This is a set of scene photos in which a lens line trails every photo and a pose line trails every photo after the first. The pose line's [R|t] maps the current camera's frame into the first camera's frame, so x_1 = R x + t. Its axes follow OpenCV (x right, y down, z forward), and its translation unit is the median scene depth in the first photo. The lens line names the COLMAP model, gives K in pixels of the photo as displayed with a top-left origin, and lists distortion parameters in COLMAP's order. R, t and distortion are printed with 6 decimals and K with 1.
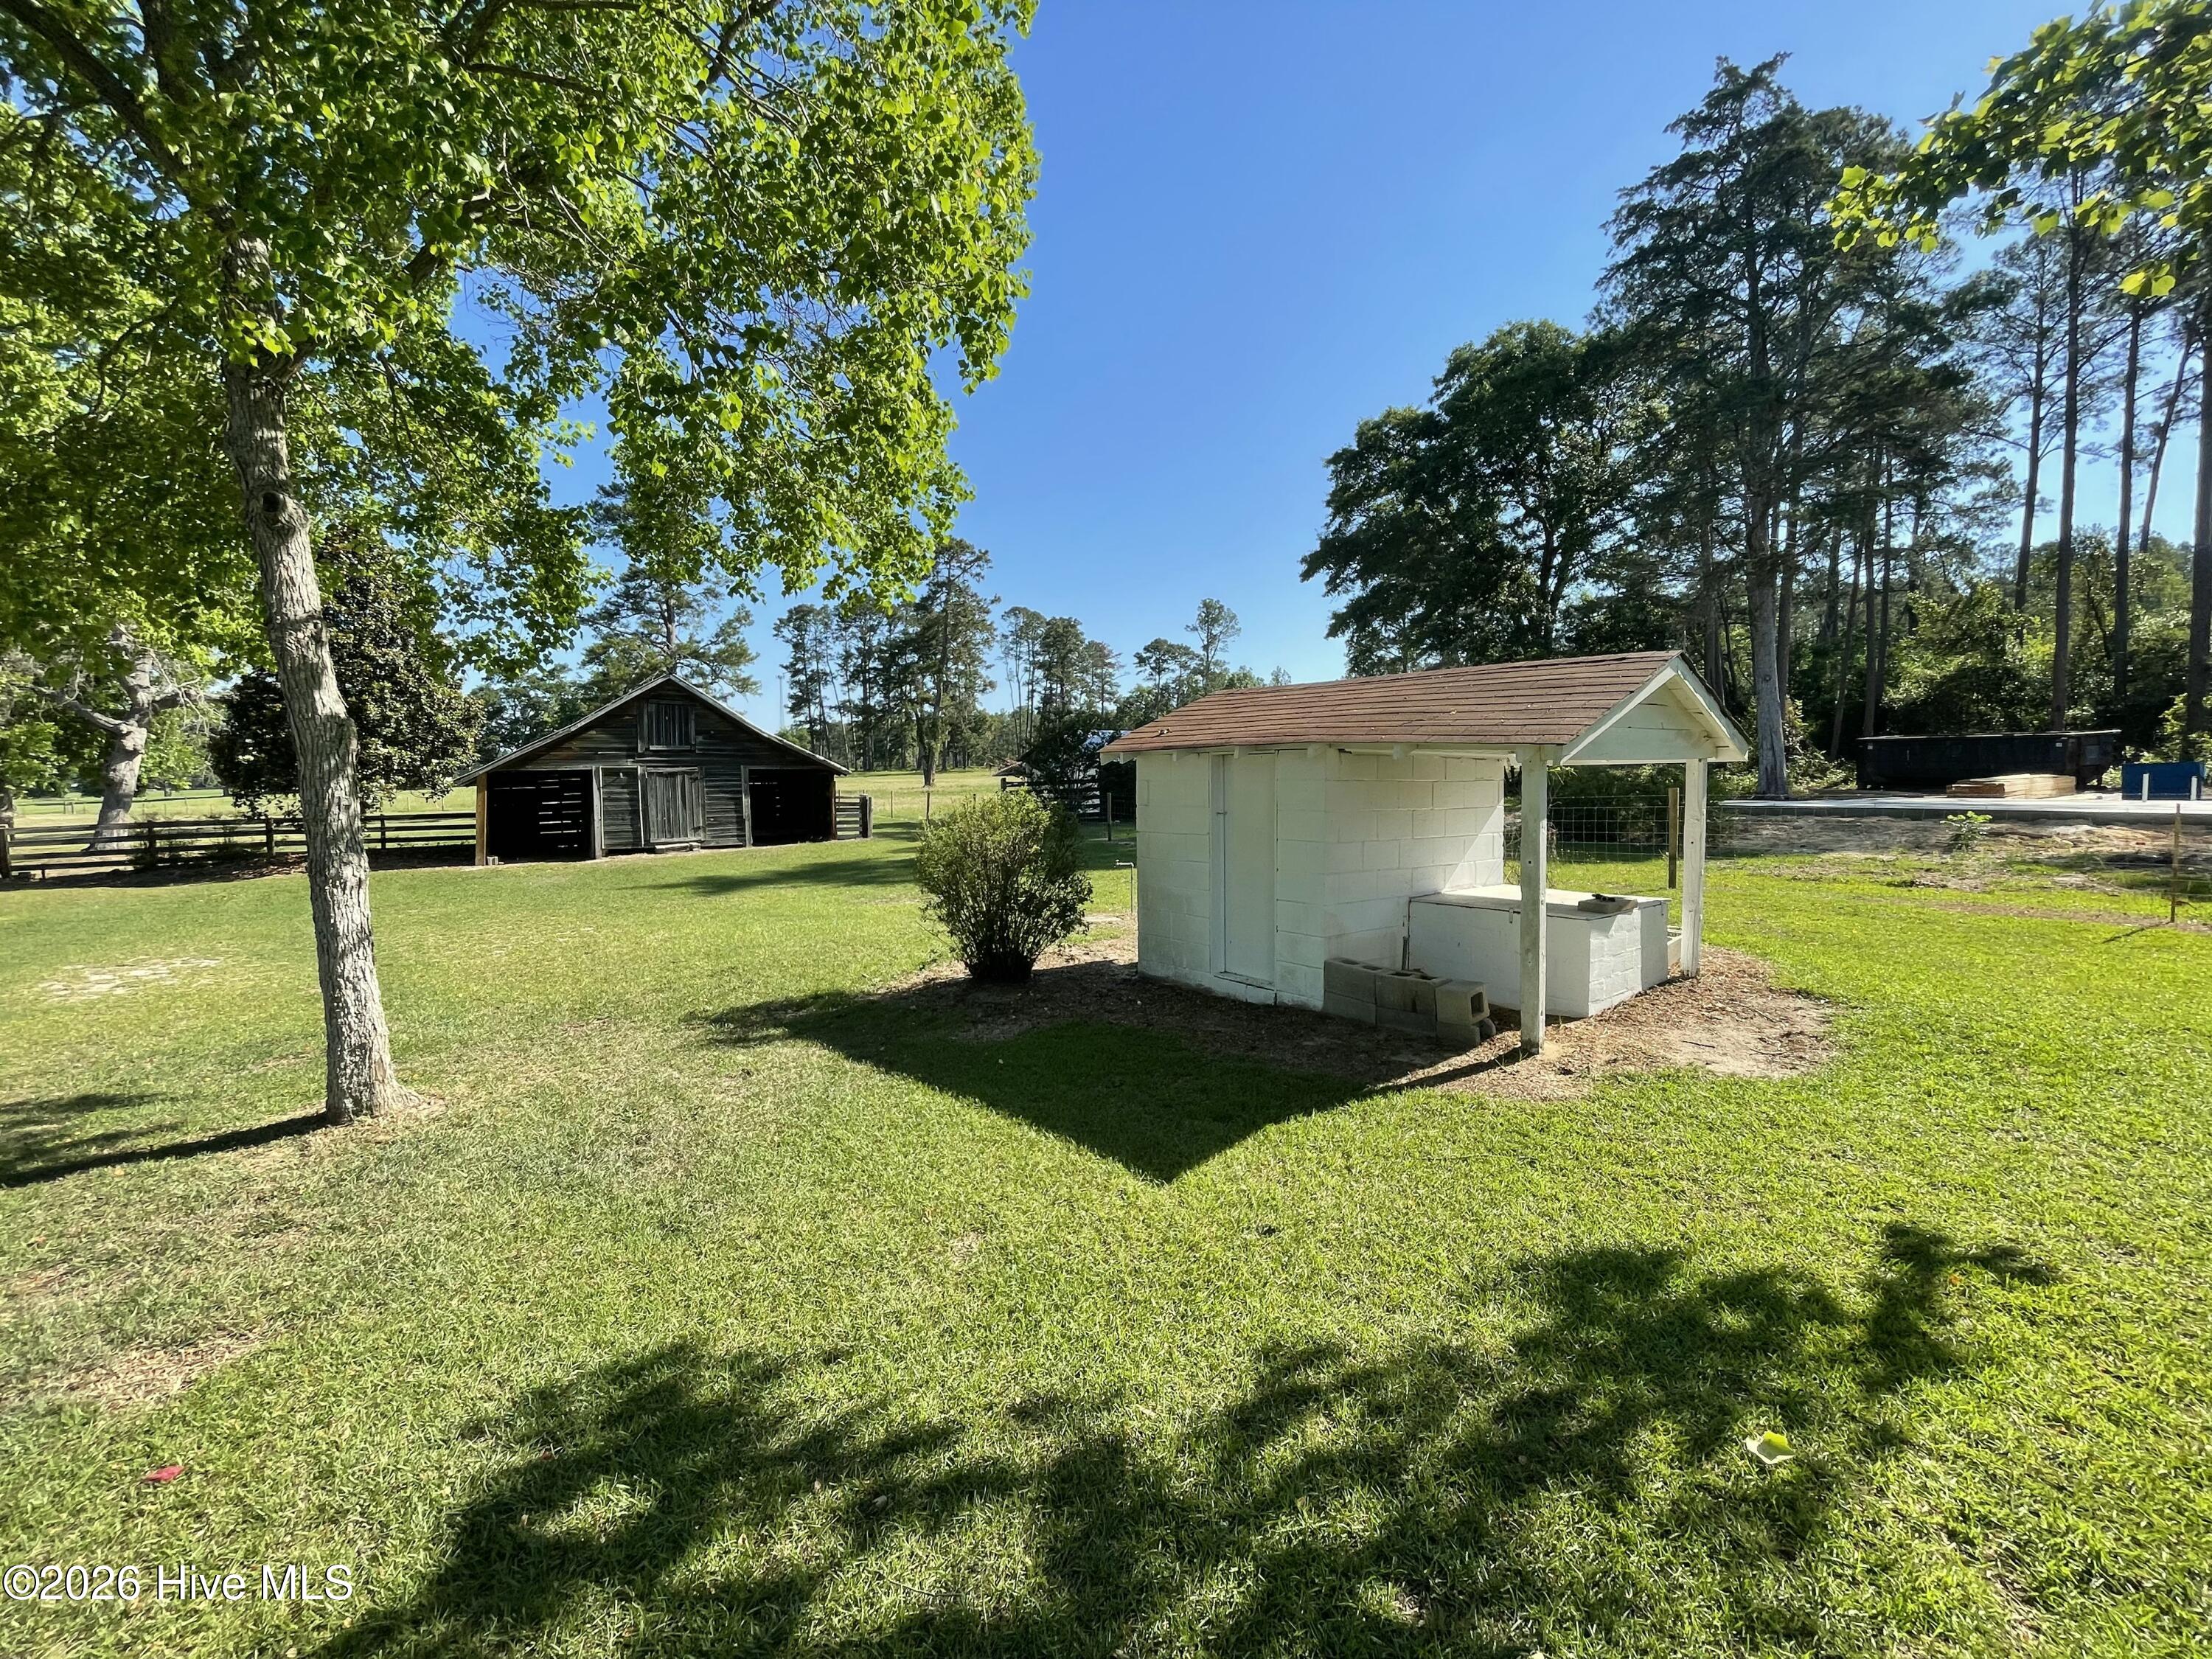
lens RADIAL K [[902.4, 0, 1102.9], [0, 902.4, 820.0], [0, 0, 1]] dist [-0.000106, 0.000194]
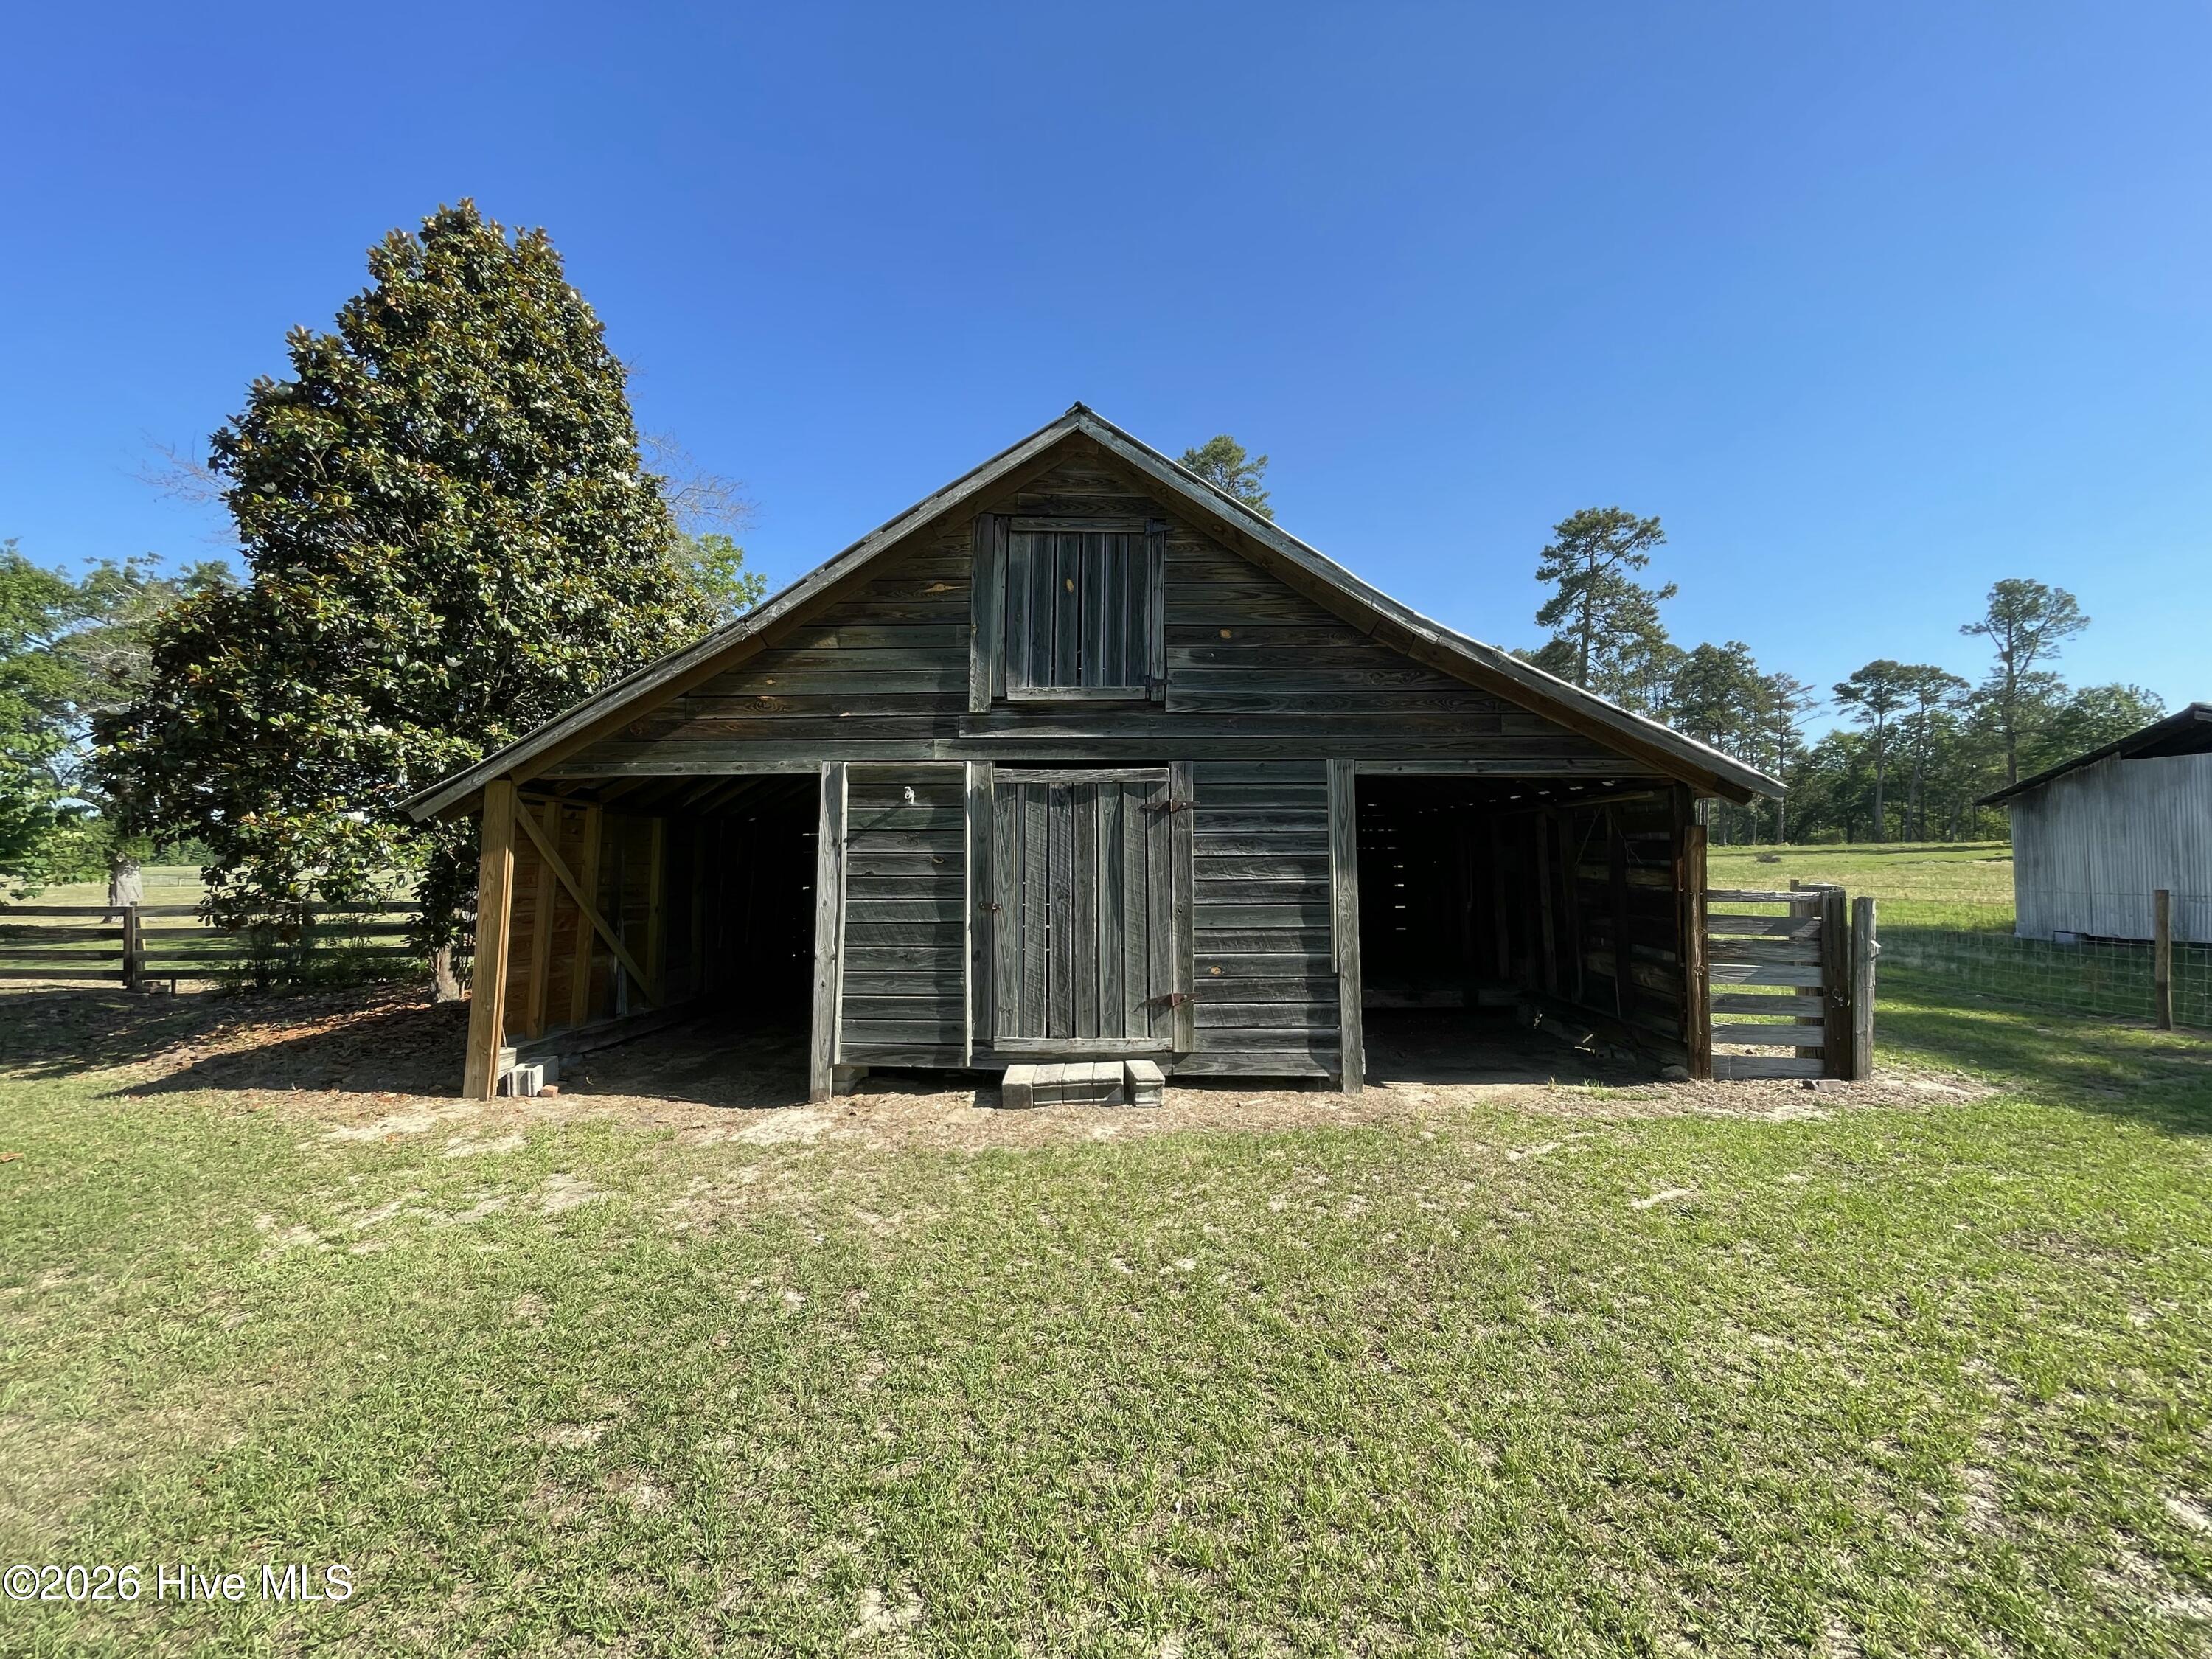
lens RADIAL K [[902.4, 0, 1102.9], [0, 902.4, 820.0], [0, 0, 1]] dist [-0.000106, 0.000194]
pose [[0.828593, -0.013005, -0.559701, -0.294358], [-0.037624, 0.996177, -0.078846, -0.020069], [0.558586, 0.086390, 0.824935, 0.713909]]
